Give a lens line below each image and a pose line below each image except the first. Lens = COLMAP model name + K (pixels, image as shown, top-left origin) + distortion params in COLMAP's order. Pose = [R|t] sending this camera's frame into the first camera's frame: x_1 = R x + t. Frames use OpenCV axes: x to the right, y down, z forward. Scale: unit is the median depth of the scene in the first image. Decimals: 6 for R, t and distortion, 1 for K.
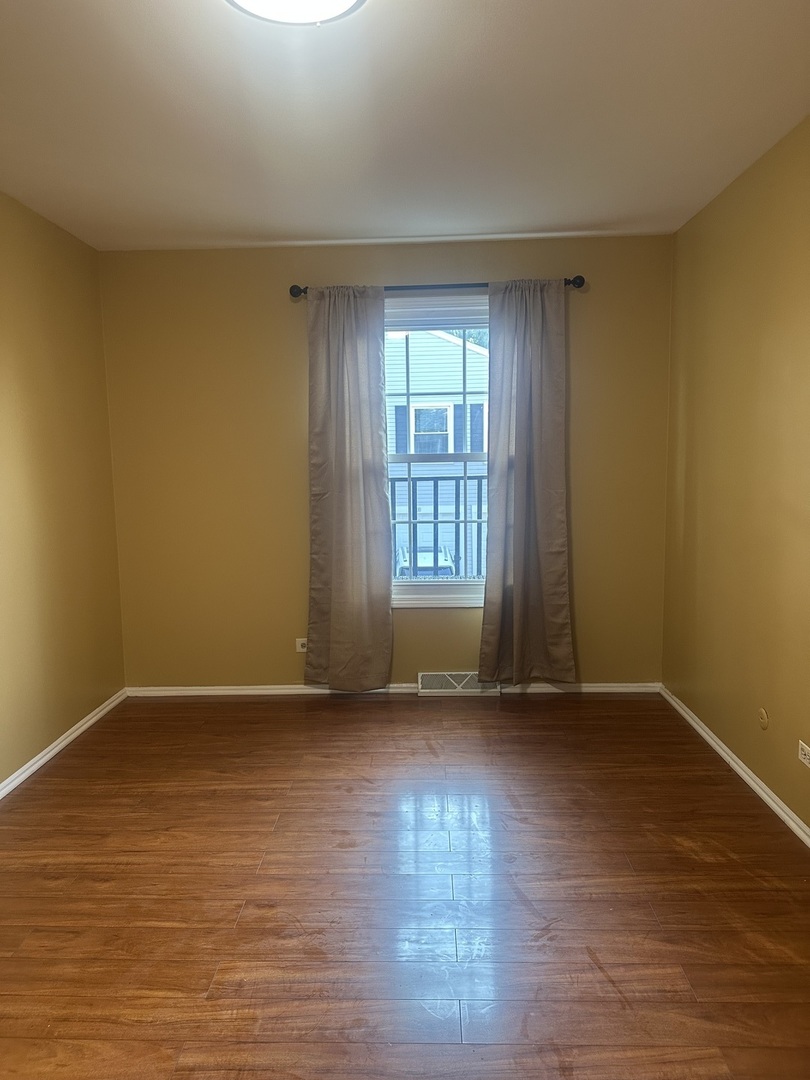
lens RADIAL K [[765.8, 0, 407.7], [0, 765.8, 544.3], [0, 0, 1]] dist [0.039331, -0.007721]
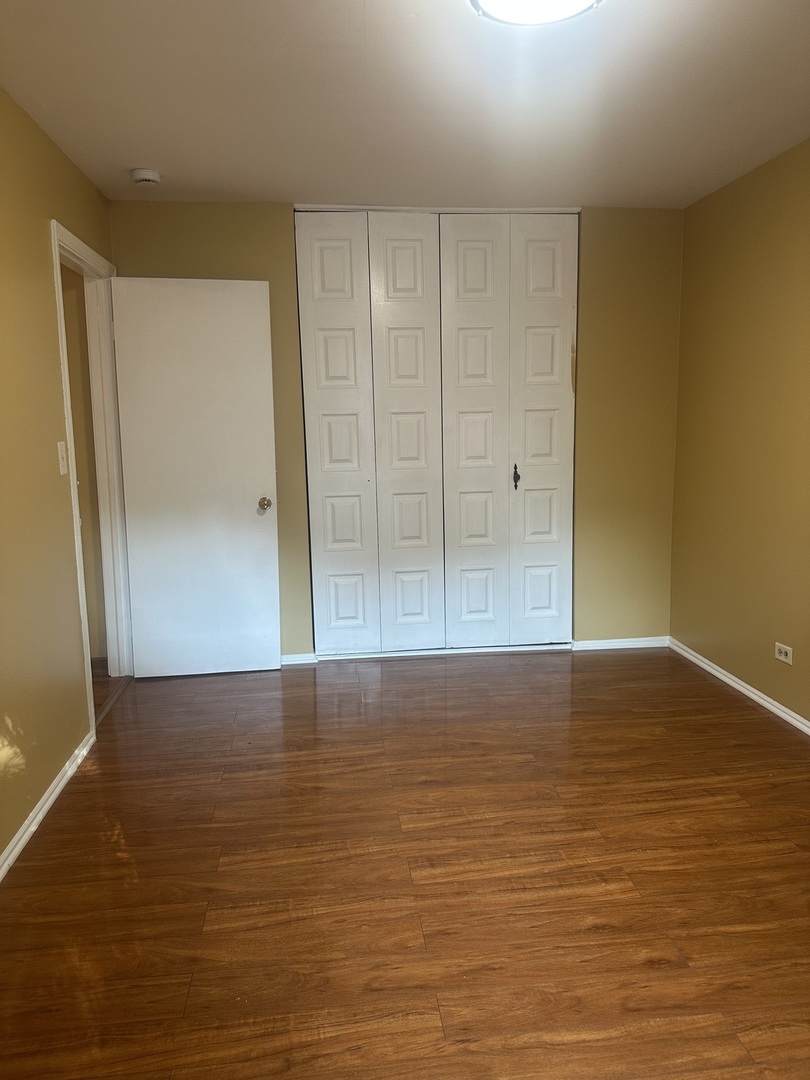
lens RADIAL K [[765.8, 0, 407.7], [0, 765.8, 544.3], [0, 0, 1]] dist [0.039331, -0.007721]
pose [[-0.988417, 0.054028, -0.141818, 0.195689], [0.011520, 0.958498, 0.284866, -0.223301], [0.151323, 0.279933, -0.948018, 1.811006]]
